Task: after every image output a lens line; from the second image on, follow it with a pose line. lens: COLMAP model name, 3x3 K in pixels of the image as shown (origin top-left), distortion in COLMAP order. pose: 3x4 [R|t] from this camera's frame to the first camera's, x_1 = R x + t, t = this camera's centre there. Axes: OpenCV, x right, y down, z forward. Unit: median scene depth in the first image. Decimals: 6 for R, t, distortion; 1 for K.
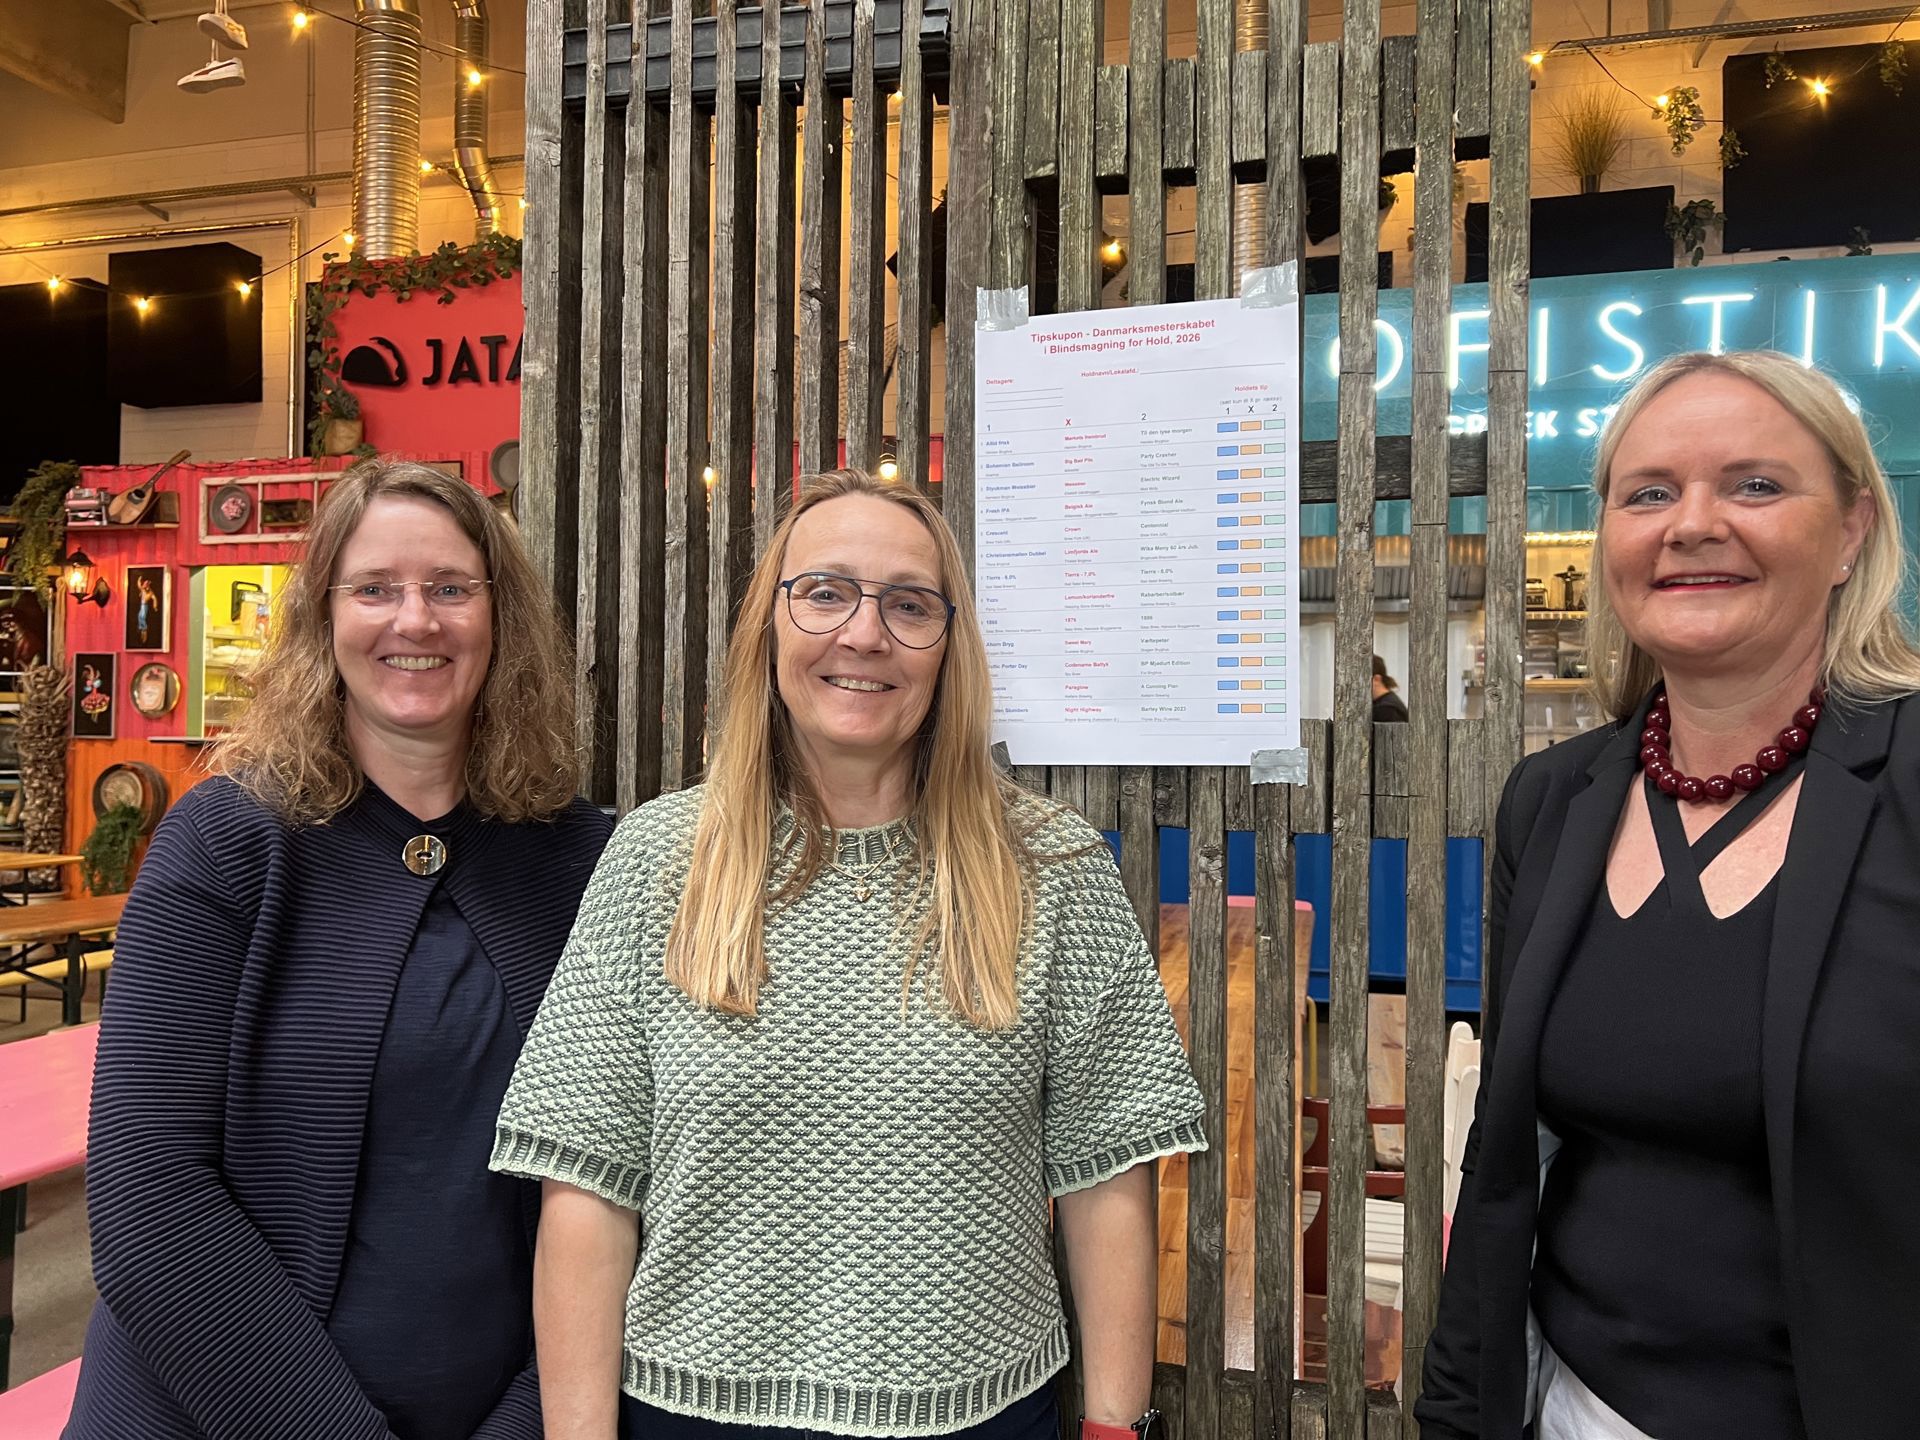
lens RADIAL K [[1437.4, 0, 965.9], [0, 1437.4, 733.9], [0, 0, 1]] dist [0.067324, -0.074675]
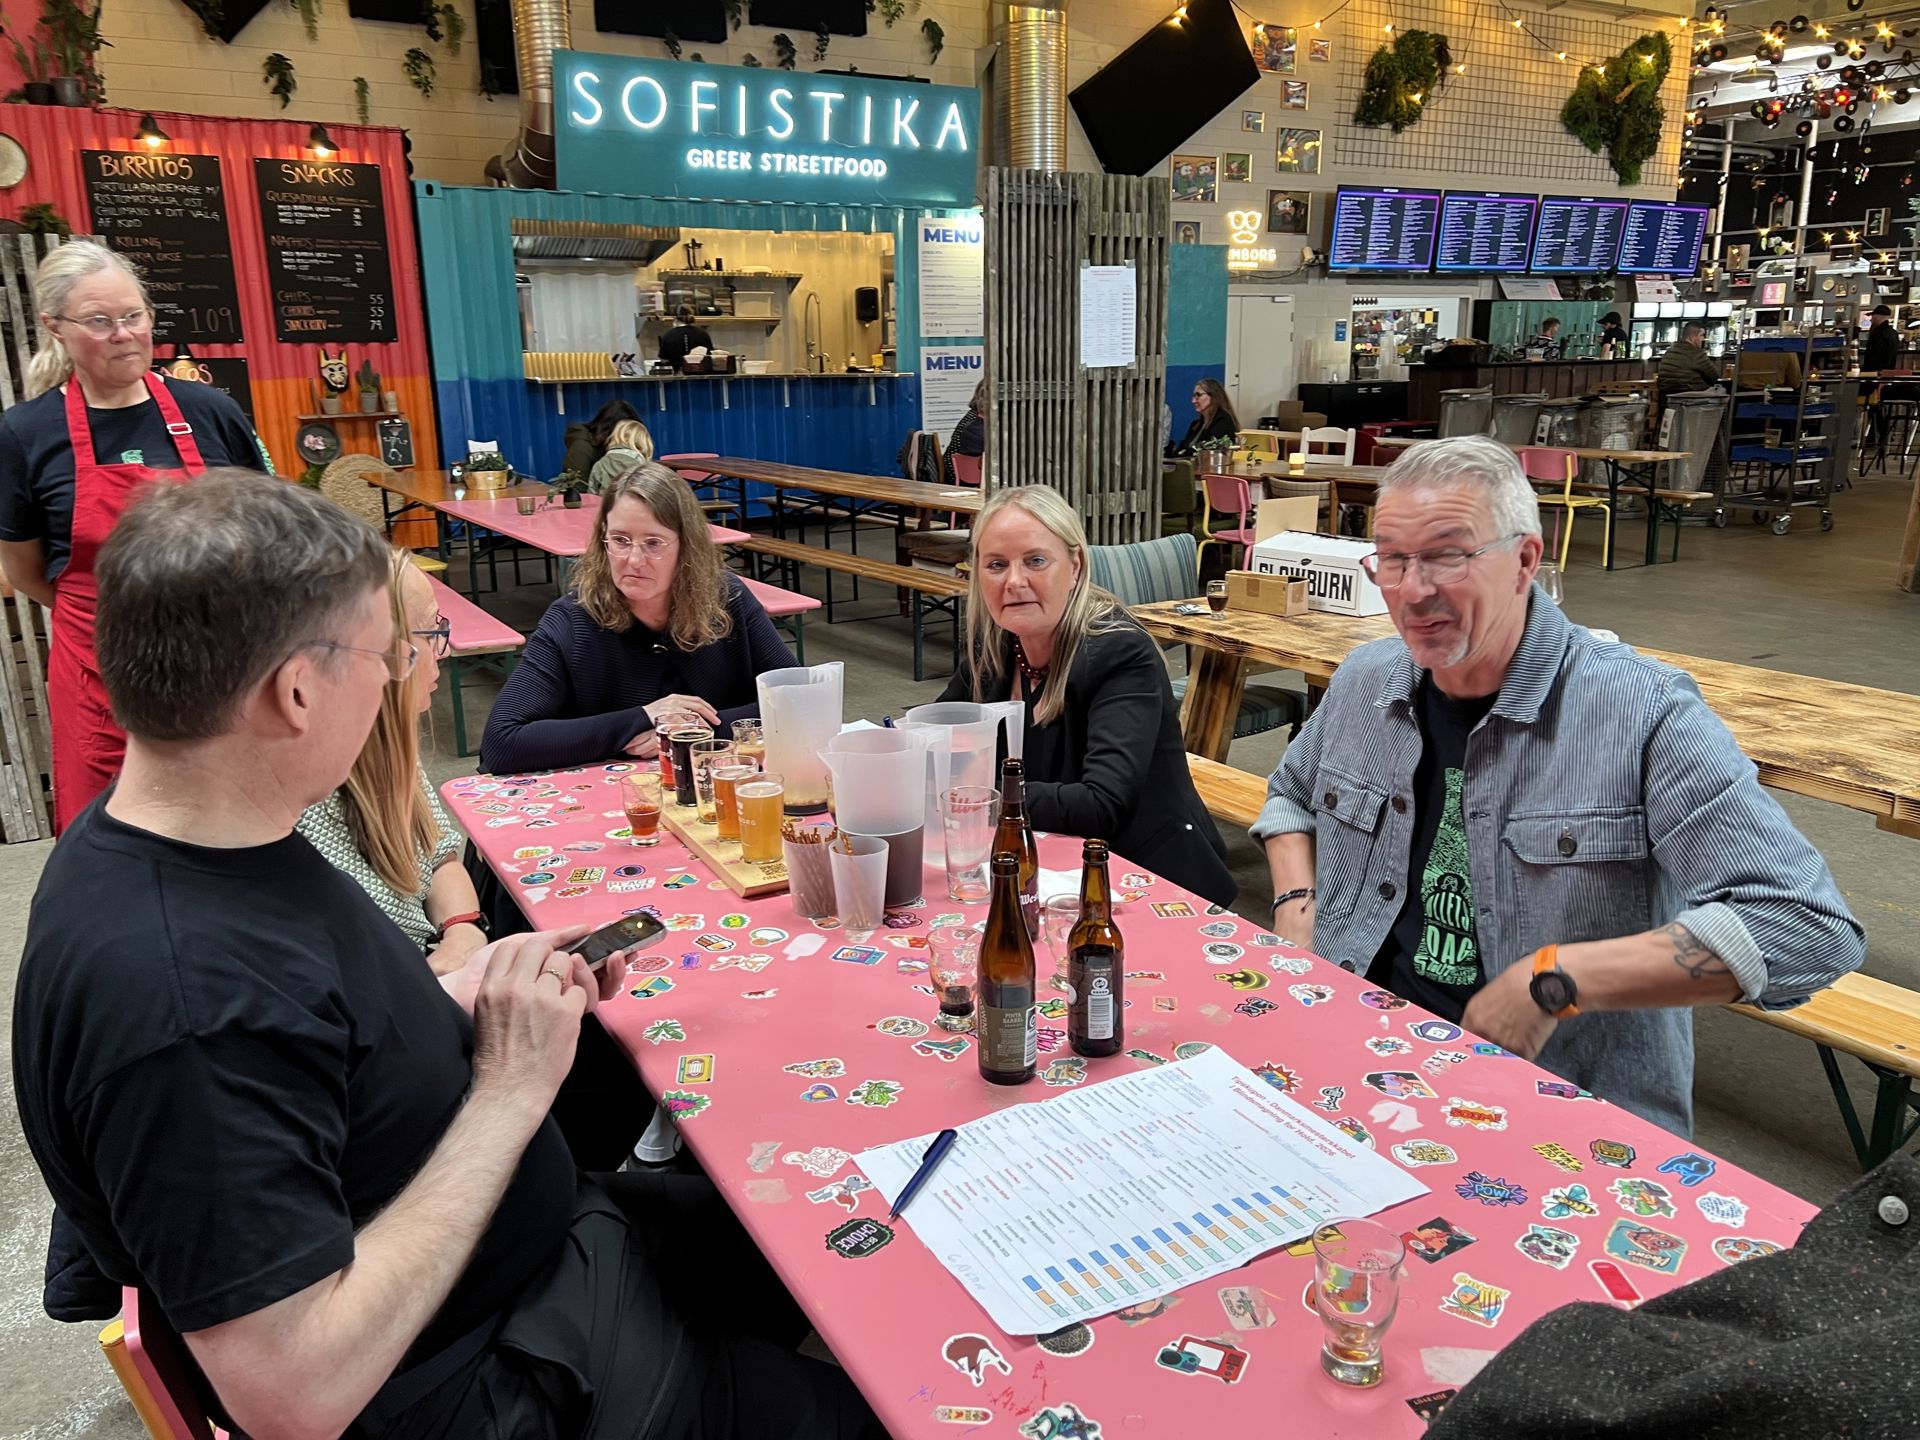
lens RADIAL K [[1434.3, 0, 960.0], [0, 1434.3, 720.0], [0, 0, 1]] dist [0.059590, -0.073758]
pose [[0.681034, -0.203604, 0.703376, -0.573640], [0.021260, 0.965659, 0.258942, -0.015062], [-0.731943, -0.161394, 0.661975, -0.297370]]
